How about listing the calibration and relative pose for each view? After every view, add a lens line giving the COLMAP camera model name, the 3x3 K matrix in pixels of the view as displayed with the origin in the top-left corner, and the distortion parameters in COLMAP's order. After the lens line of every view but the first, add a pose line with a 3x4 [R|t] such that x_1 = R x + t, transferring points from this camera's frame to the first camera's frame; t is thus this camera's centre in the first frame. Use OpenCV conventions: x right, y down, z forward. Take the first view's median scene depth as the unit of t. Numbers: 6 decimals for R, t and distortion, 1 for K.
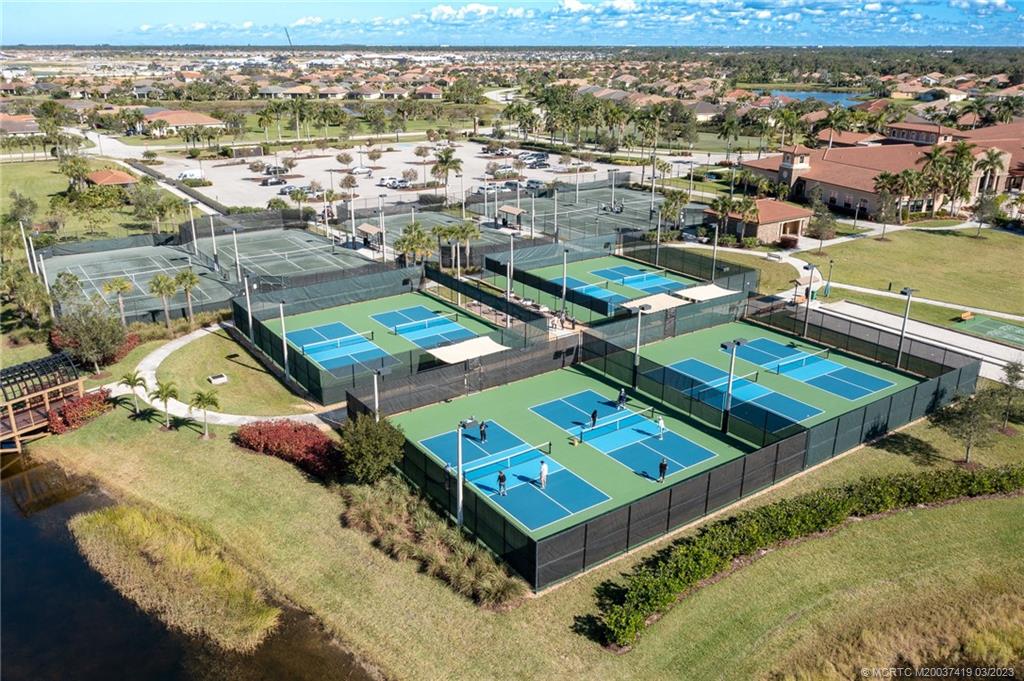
lens RADIAL K [[799.7, 0, 509.9], [0, 799.7, 355.8], [0, 0, 1]] dist [0.003301, 0.005220]
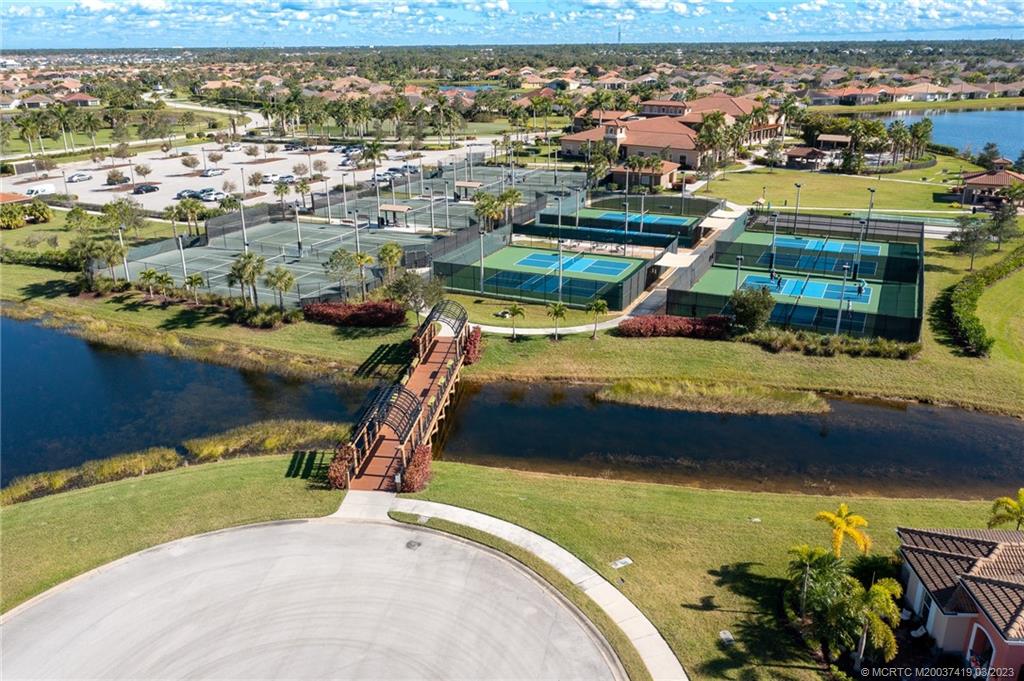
lens RADIAL K [[799.7, 0, 509.9], [0, 799.7, 355.8], [0, 0, 1]] dist [0.003301, 0.005220]
pose [[0.872060, -0.186659, 0.452404, -0.601510], [0.187011, 0.981353, 0.044415, 0.025199], [-0.452259, 0.045872, 0.890706, -0.058235]]
